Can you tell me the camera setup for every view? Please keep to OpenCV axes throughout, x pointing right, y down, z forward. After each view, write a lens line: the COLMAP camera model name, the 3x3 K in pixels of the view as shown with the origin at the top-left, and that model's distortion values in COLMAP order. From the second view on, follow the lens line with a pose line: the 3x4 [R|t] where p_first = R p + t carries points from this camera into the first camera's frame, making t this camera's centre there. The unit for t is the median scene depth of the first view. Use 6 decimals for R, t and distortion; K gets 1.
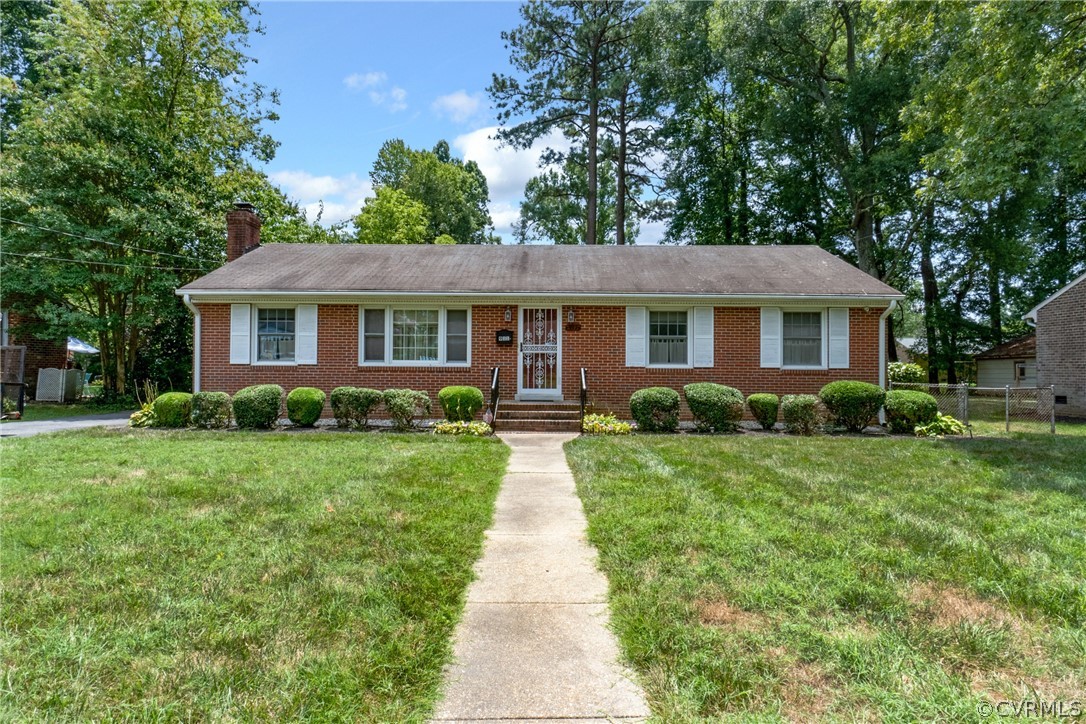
lens RADIAL K [[656.7, 0, 543.0], [0, 656.7, 362.0], [0, 0, 1]] dist [0.000514, 0.000080]
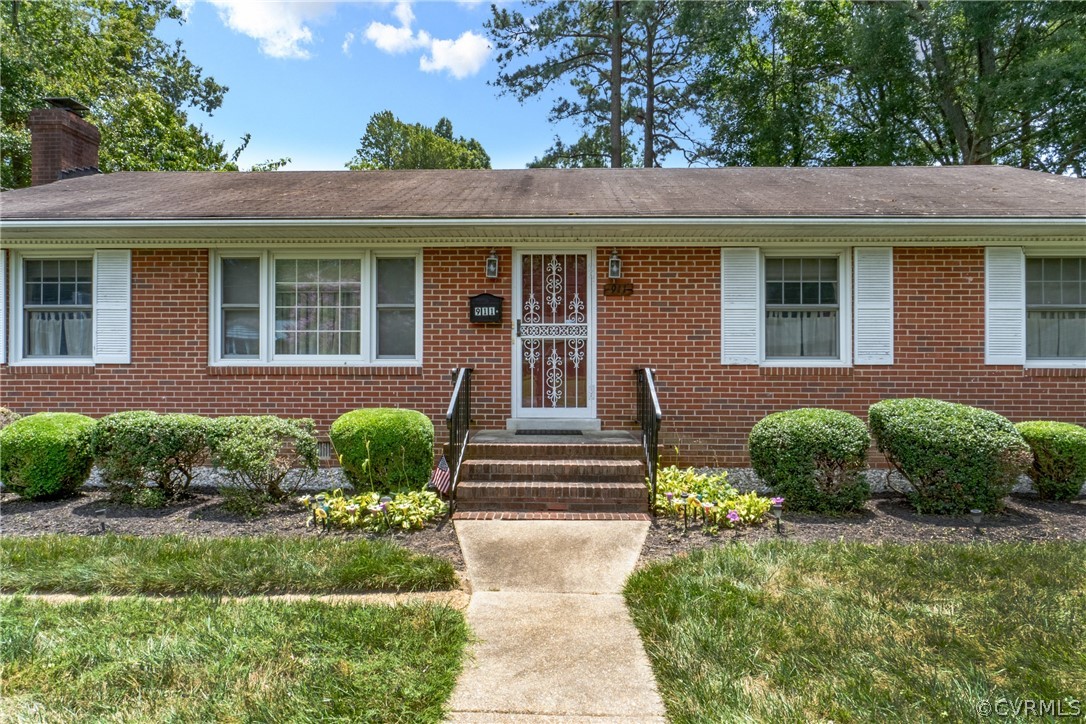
lens RADIAL K [[656.7, 0, 543.0], [0, 656.7, 362.0], [0, 0, 1]] dist [0.000514, 0.000080]
pose [[0.999840, -0.005799, -0.016946, -0.005059], [0.005788, 0.999983, -0.000680, 0.004645], [0.016949, 0.000582, 0.999856, 0.478573]]
